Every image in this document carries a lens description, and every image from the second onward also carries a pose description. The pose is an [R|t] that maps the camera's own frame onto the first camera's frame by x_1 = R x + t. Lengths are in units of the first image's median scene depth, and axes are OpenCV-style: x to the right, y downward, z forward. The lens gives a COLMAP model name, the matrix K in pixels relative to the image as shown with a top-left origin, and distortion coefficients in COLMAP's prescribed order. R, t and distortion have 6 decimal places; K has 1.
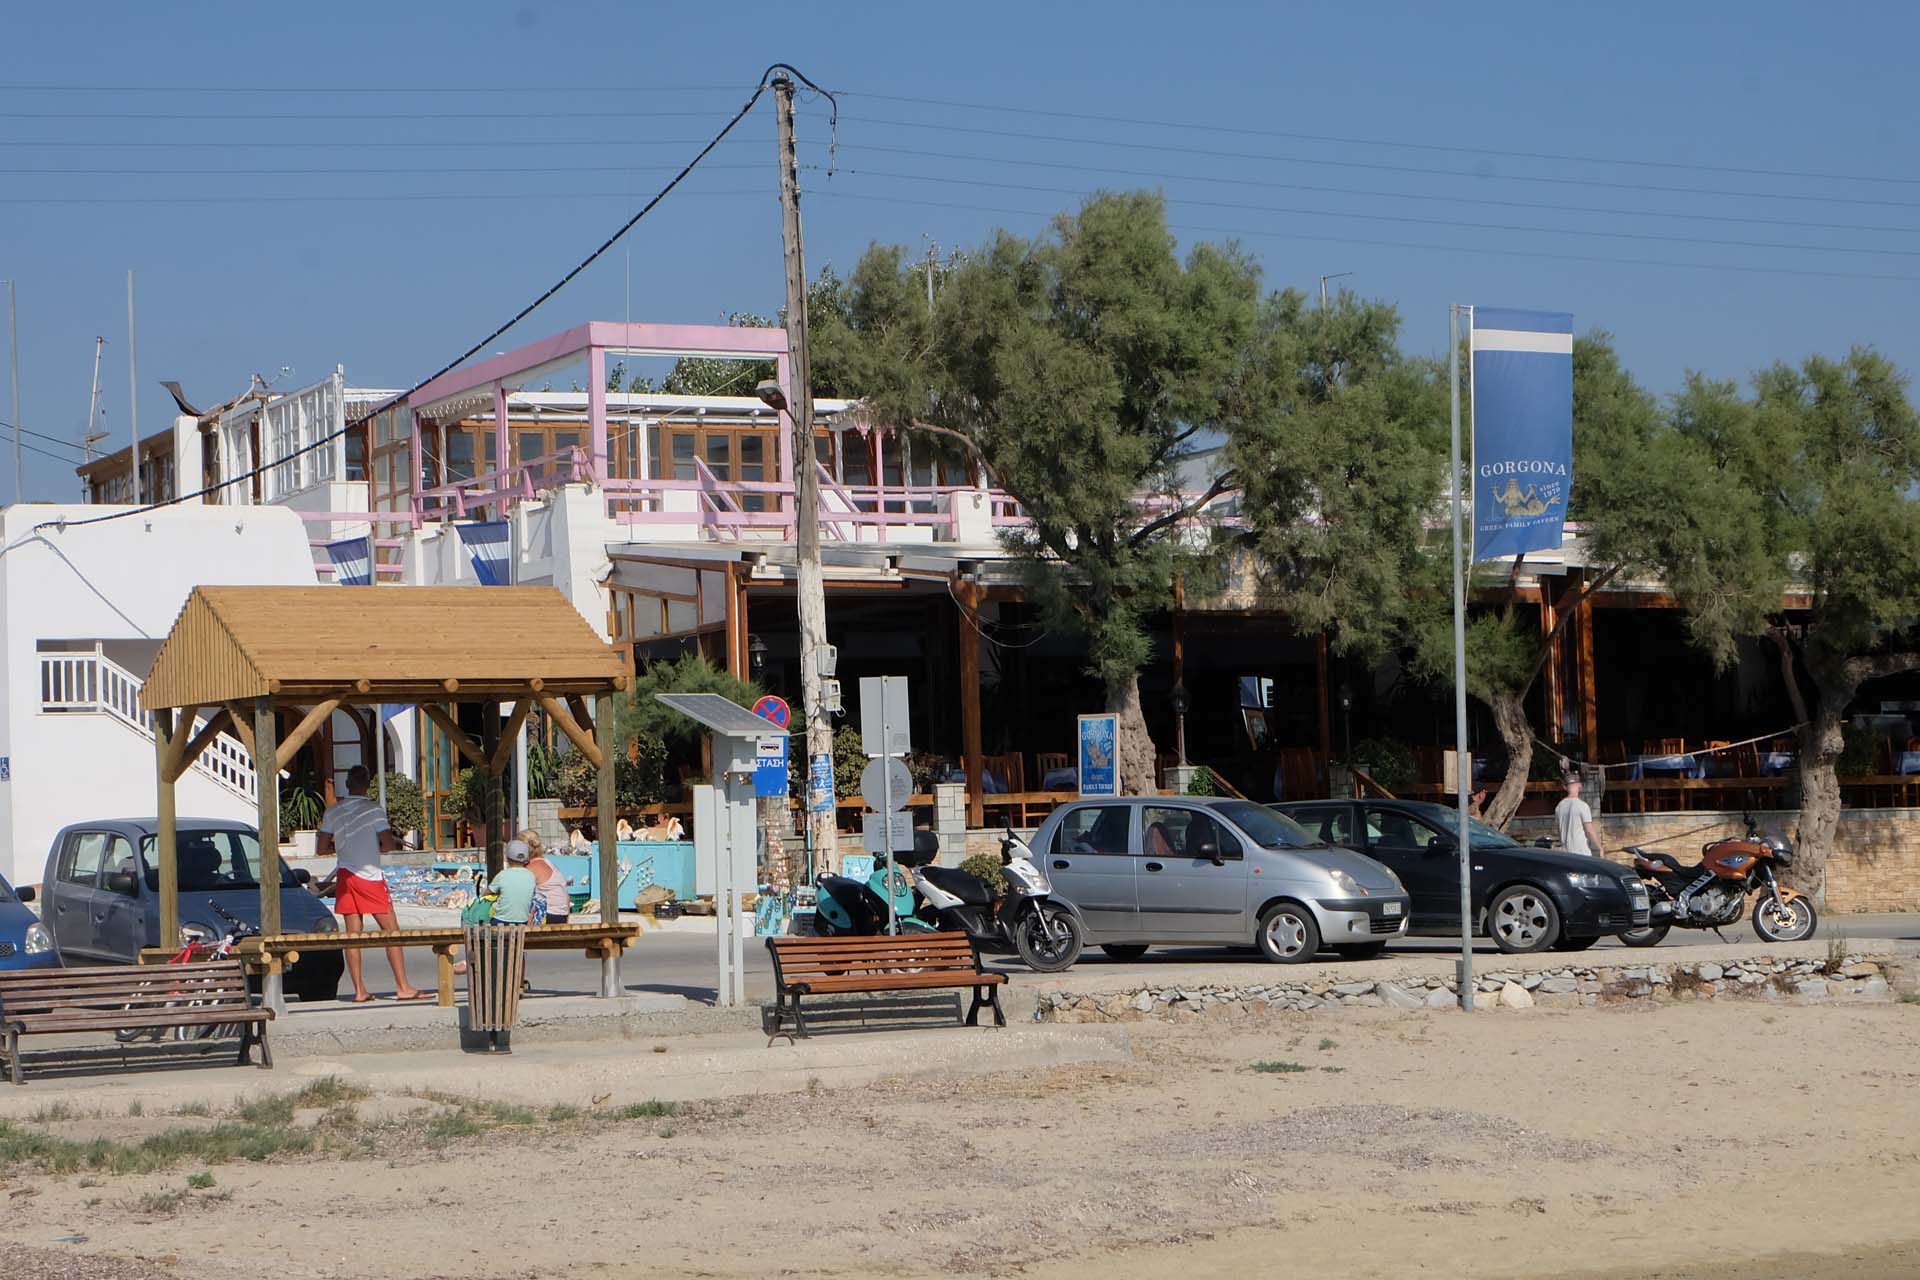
lens RADIAL K [[4157.8, 0, 960.0], [0, 4157.8, 640.0], [0, 0, 1]] dist [0.040875, 0.220897]
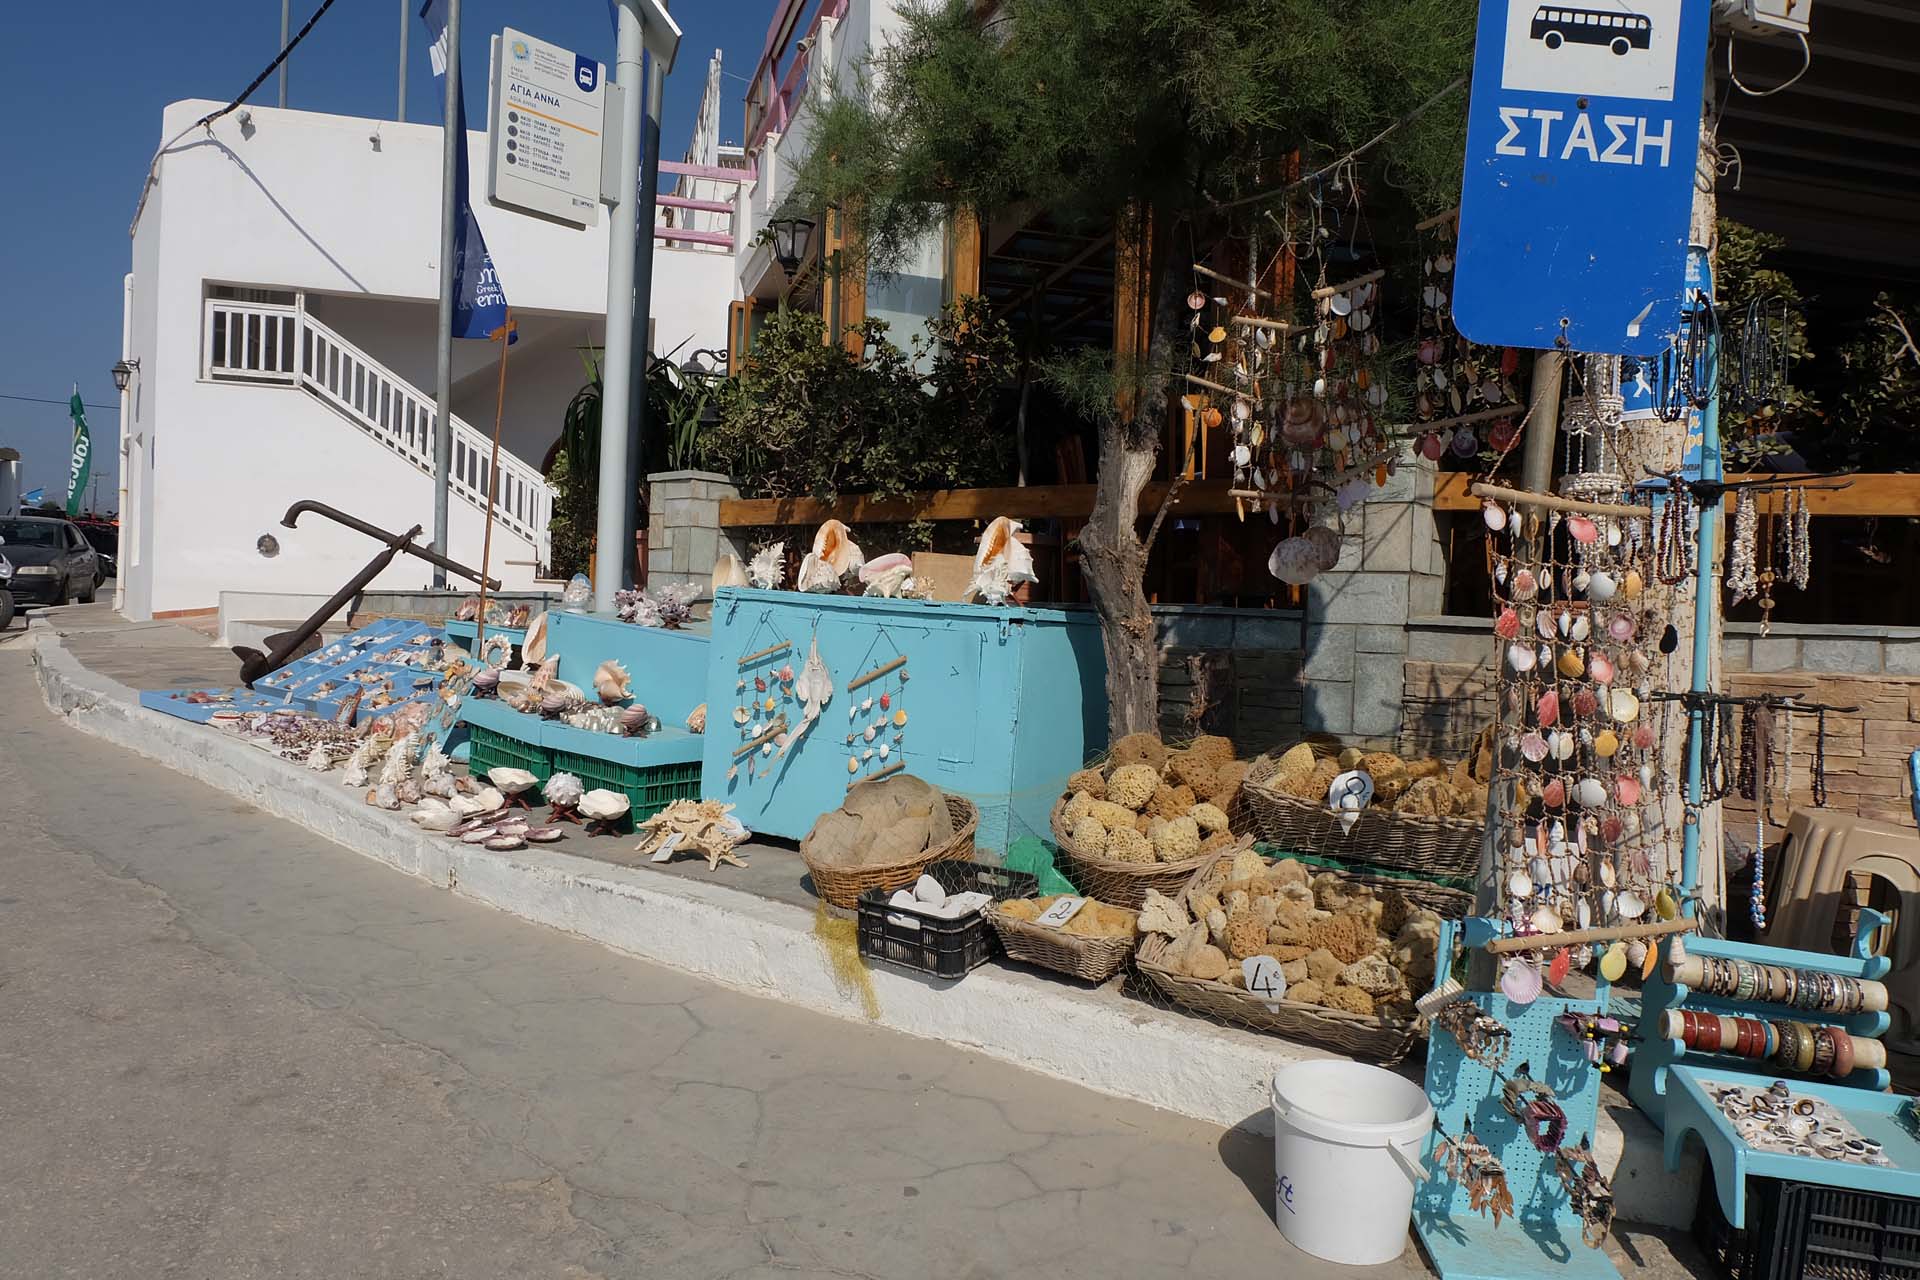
lens RADIAL K [[1350.9, 0, 958.2], [0, 1350.9, 666.6], [0, 0, 1]] dist [0.025830, 0.003589]
pose [[0.987064, 0.063710, -0.147122, -0.077472], [-0.049119, 0.993697, 0.100763, 0.058462], [0.152614, -0.092233, 0.983973, 1.221531]]
